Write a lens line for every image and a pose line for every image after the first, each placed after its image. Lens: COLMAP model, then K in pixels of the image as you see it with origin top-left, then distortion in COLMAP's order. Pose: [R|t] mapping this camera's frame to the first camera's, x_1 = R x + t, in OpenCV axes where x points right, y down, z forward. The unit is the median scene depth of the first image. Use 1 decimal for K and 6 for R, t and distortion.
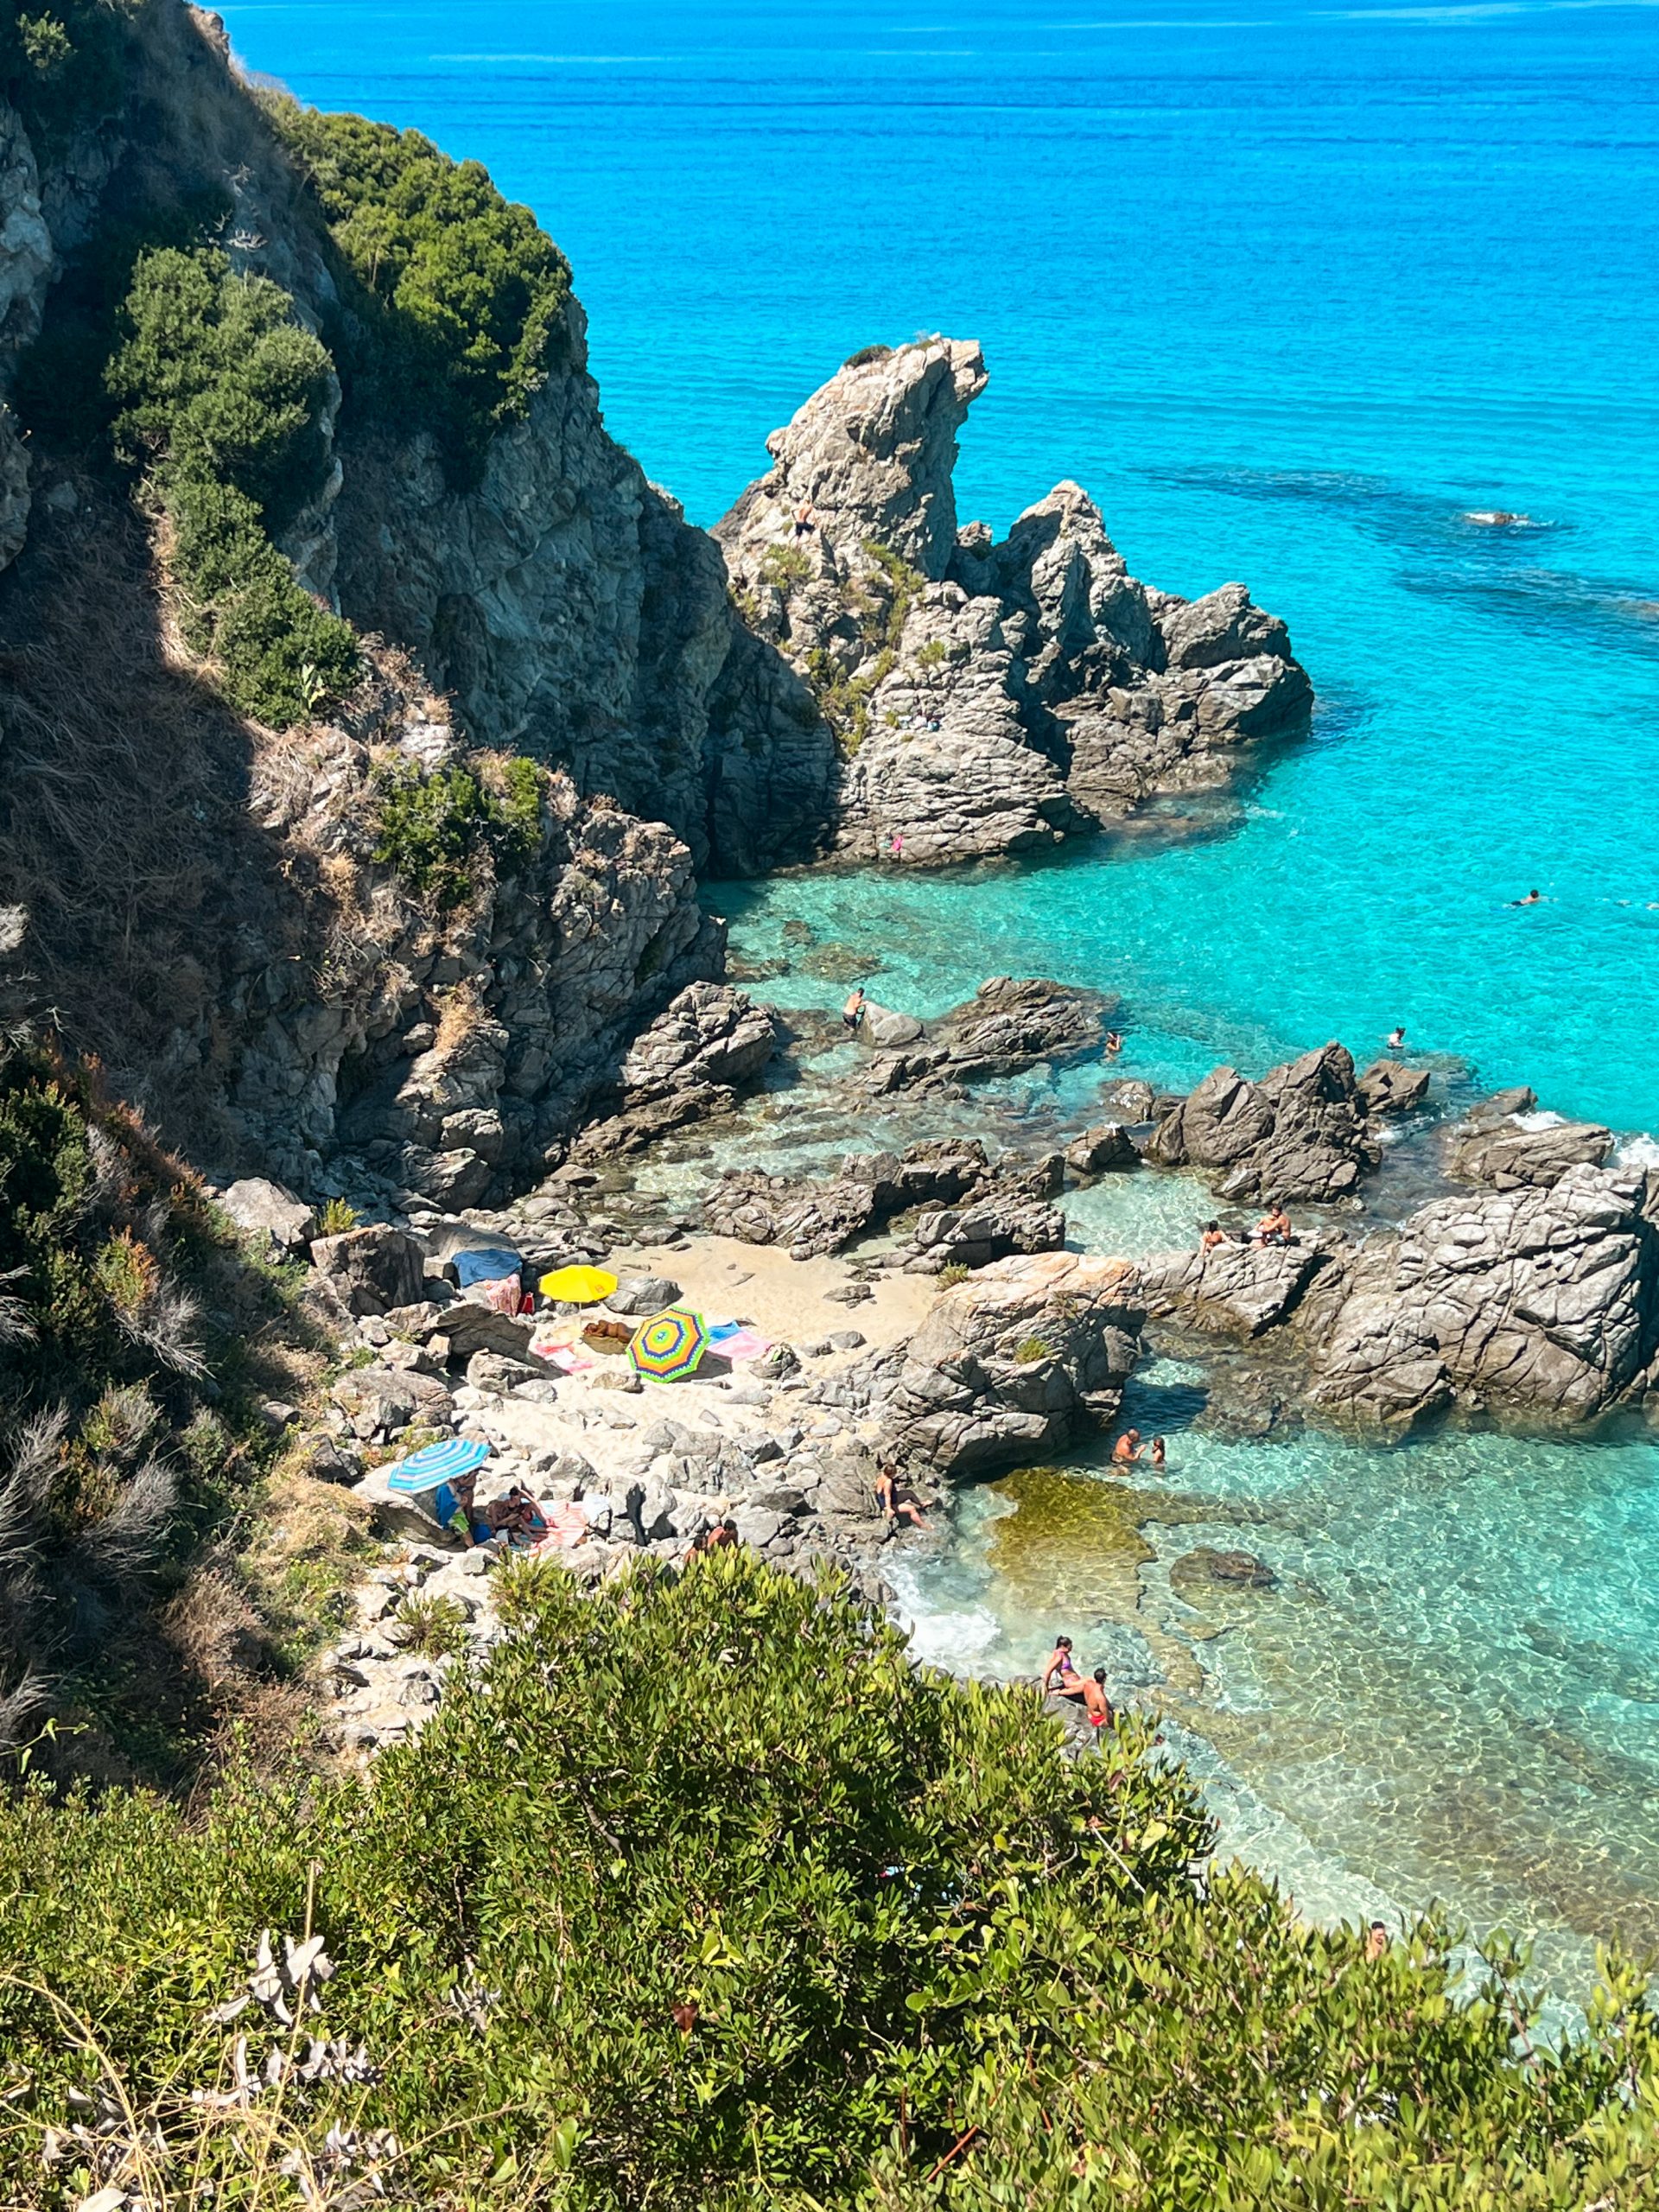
lens RADIAL K [[2913.3, 0, 829.5], [0, 2913.3, 1106.0], [0, 0, 1]] dist [0.221959, -0.744214]
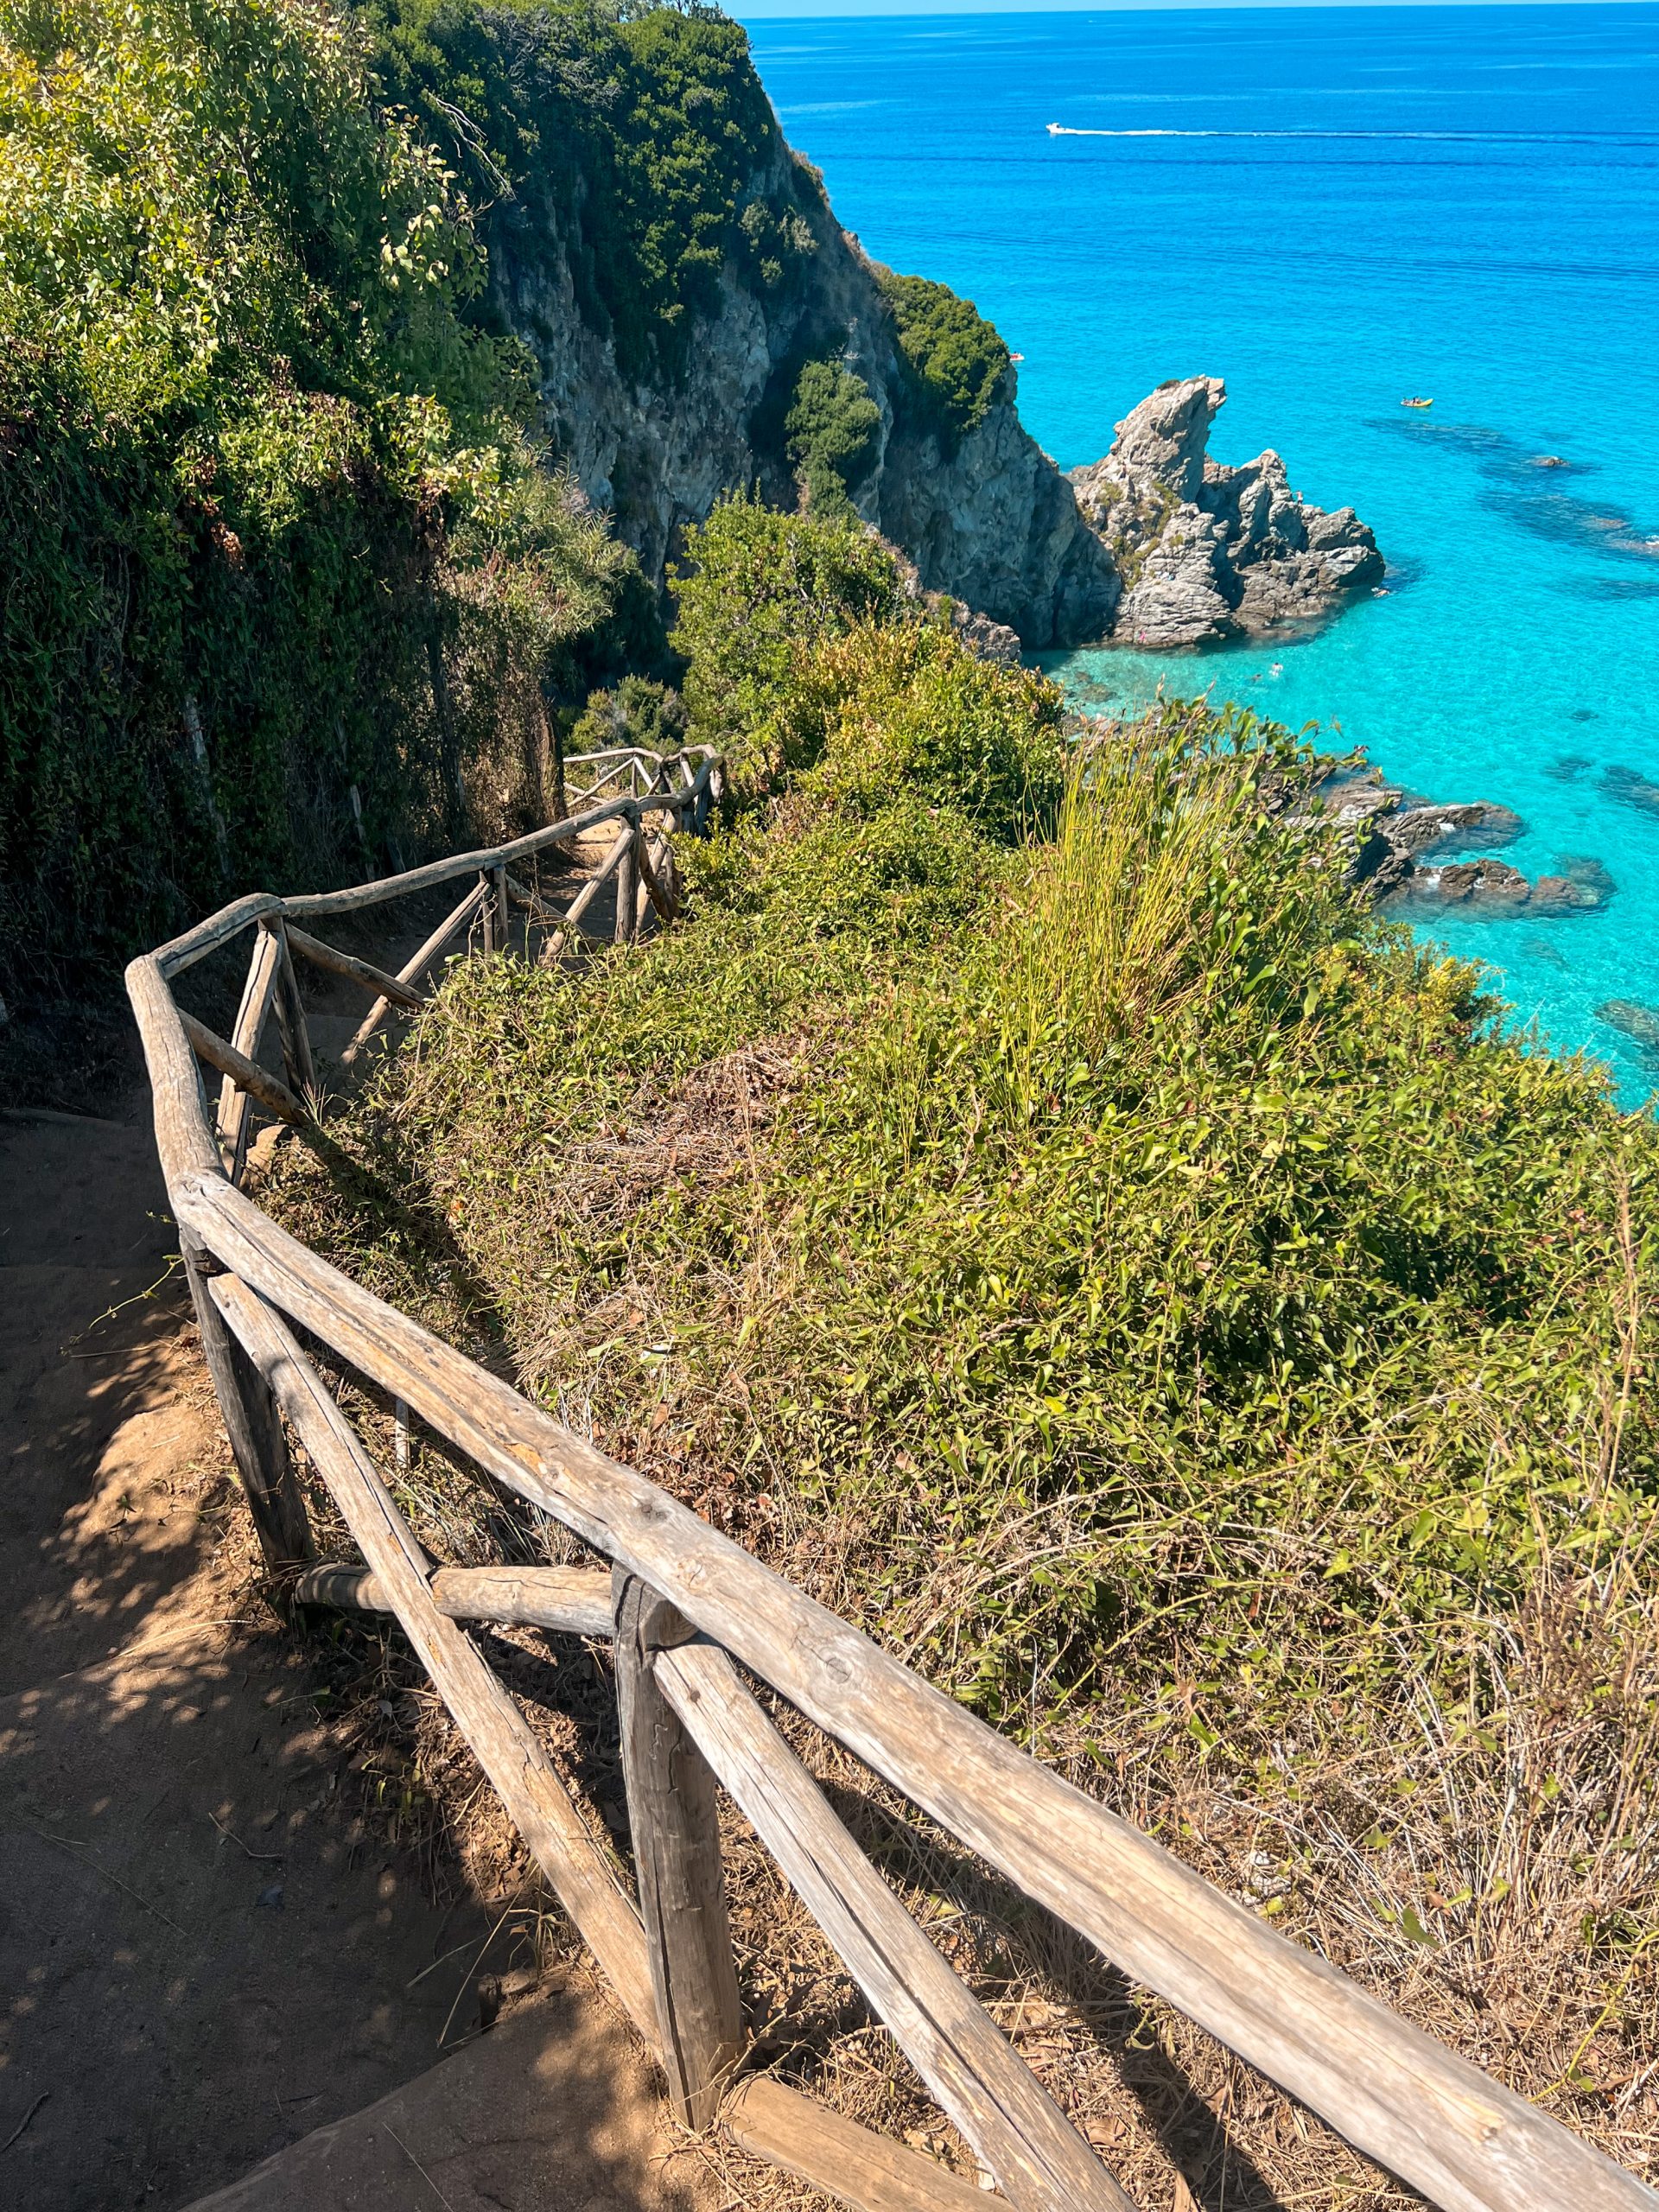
lens RADIAL K [[1659.9, 0, 829.5], [0, 1659.9, 1106.0], [0, 0, 1]] dist [0.044713, -0.070614]
pose [[0.968101, 0.123375, -0.218080, 0.108239], [-0.074946, 0.973108, 0.217817, -0.004049], [0.239088, -0.194525, 0.951313, -0.271766]]
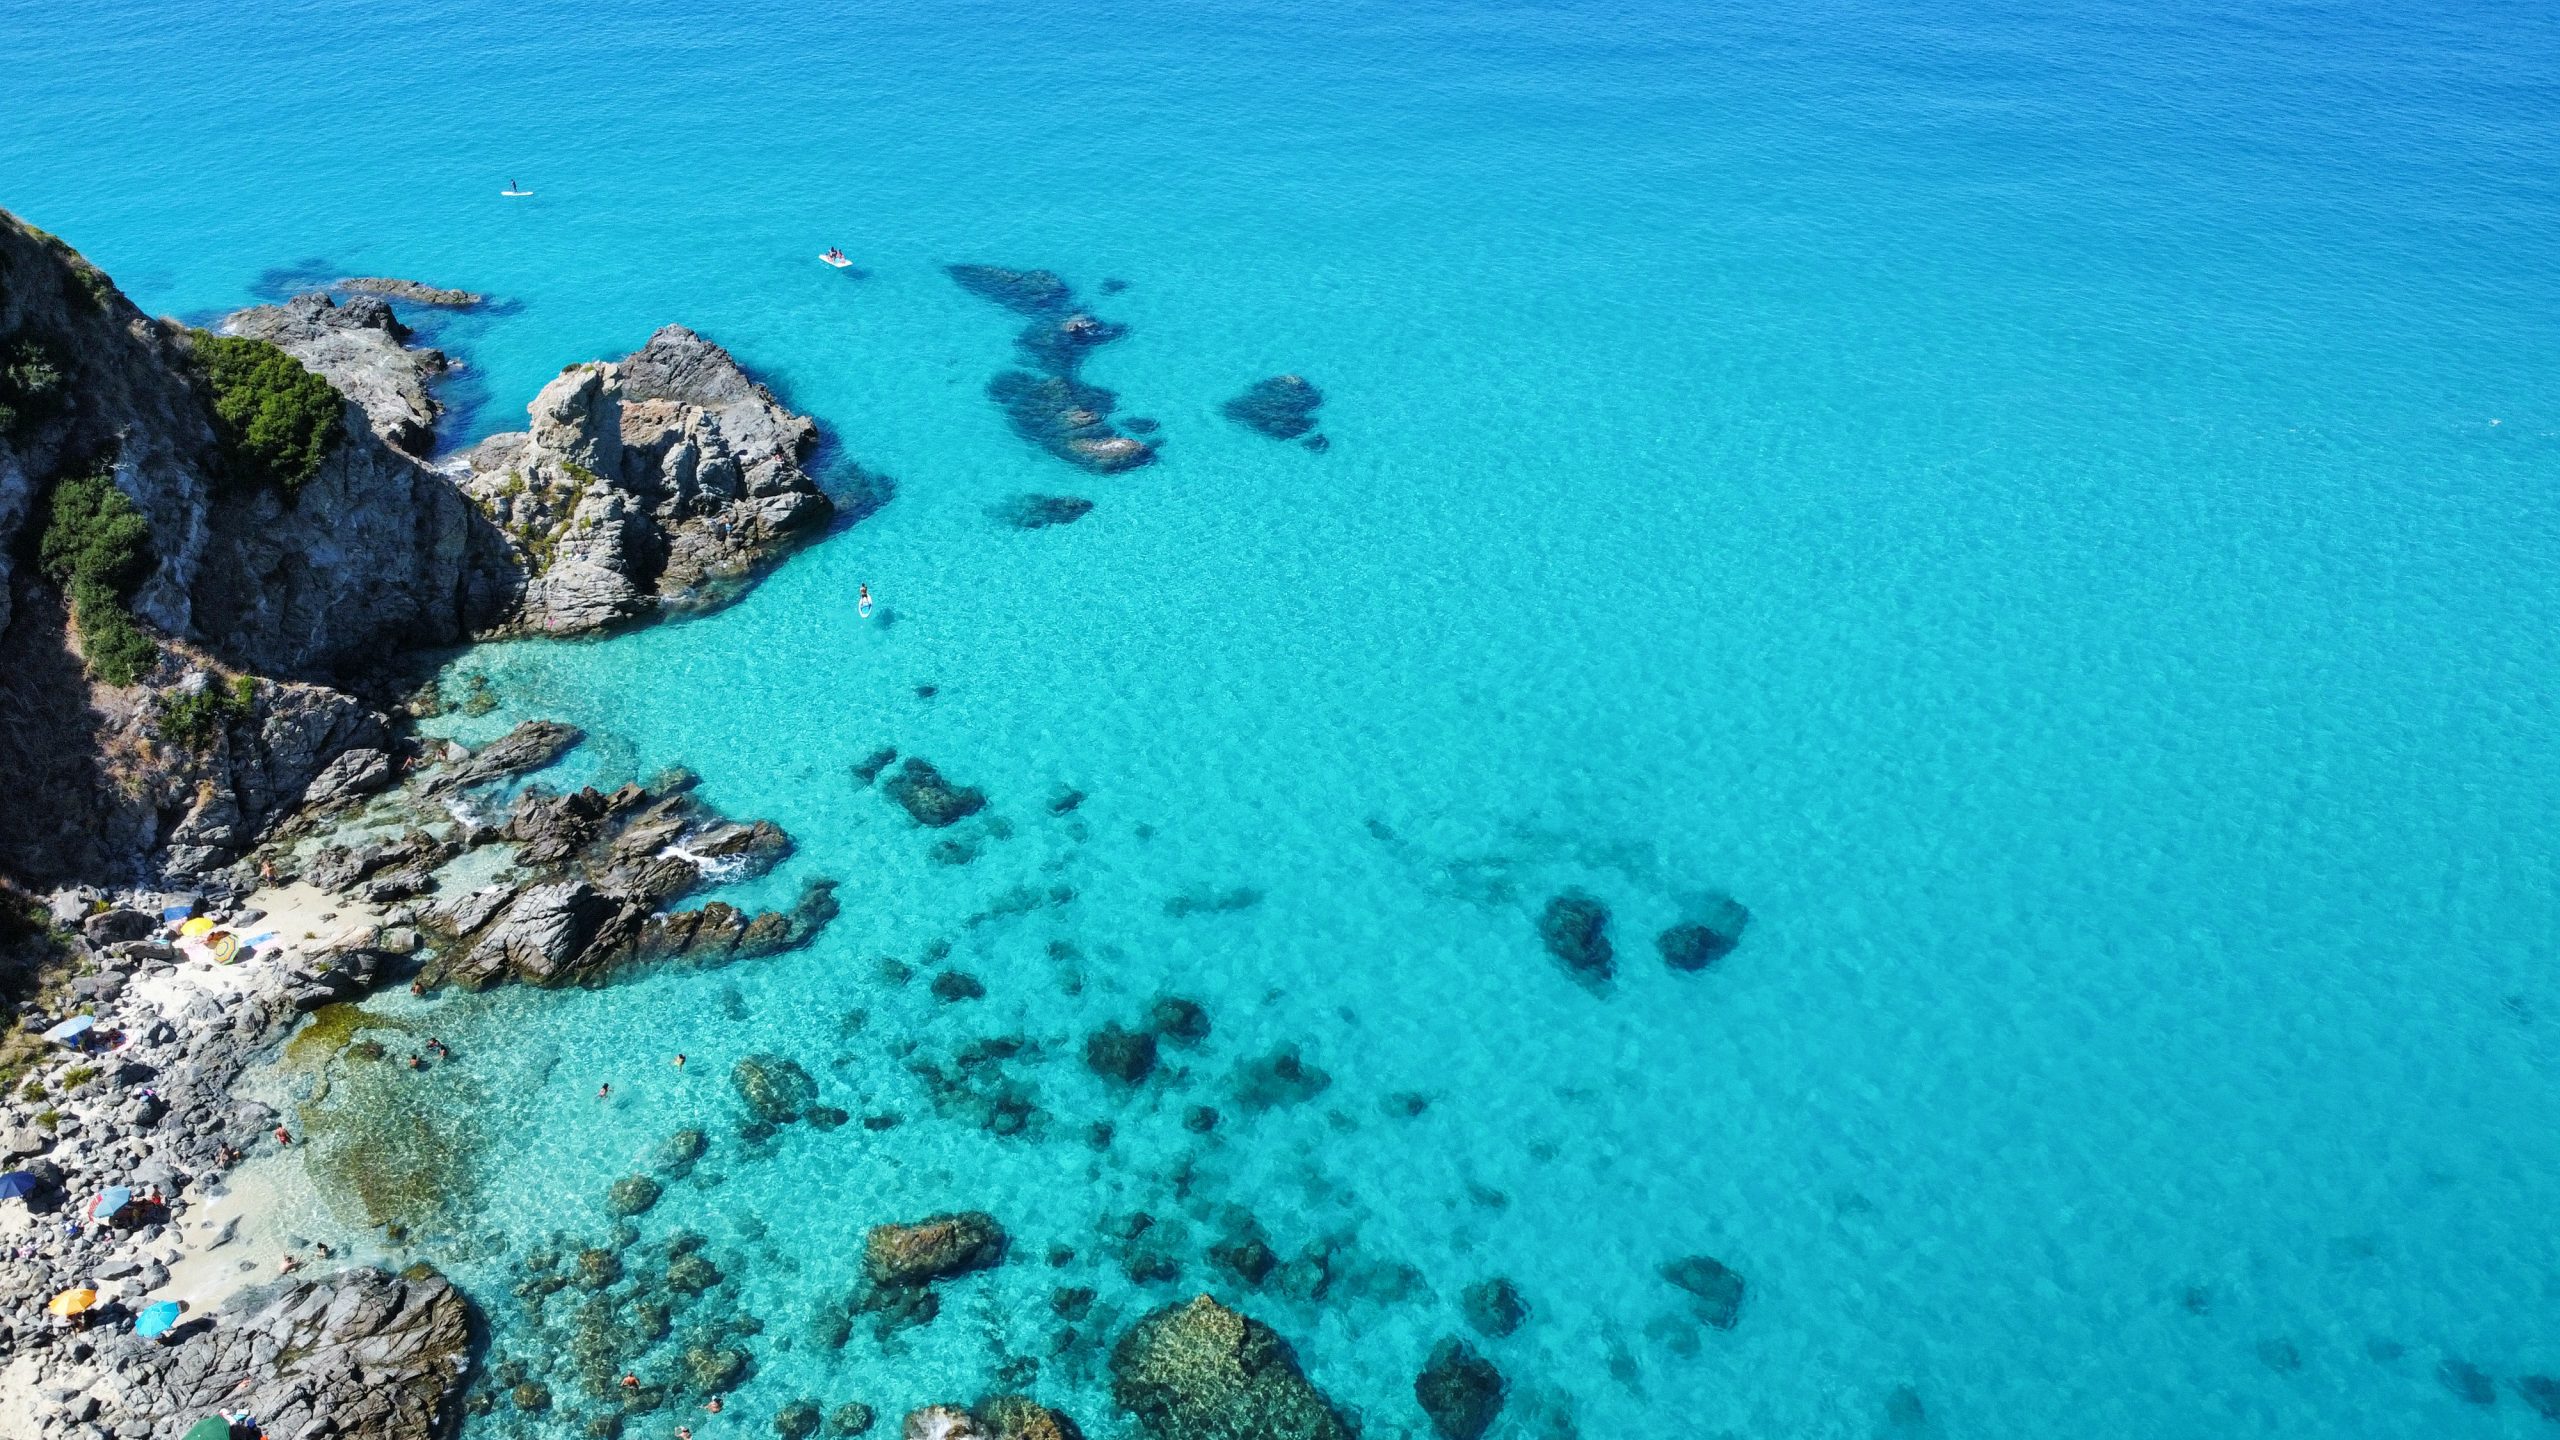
lens RADIAL K [[1958.5, 0, 1280.0], [0, 1958.5, 720.0], [0, 0, 1]] dist [0.016258, -0.018567]
pose [[0.999572, 0.005118, -0.028792, 0.619161], [0.000656, 0.980389, 0.197072, -0.309773], [0.029236, -0.197006, 0.979966, -0.465932]]
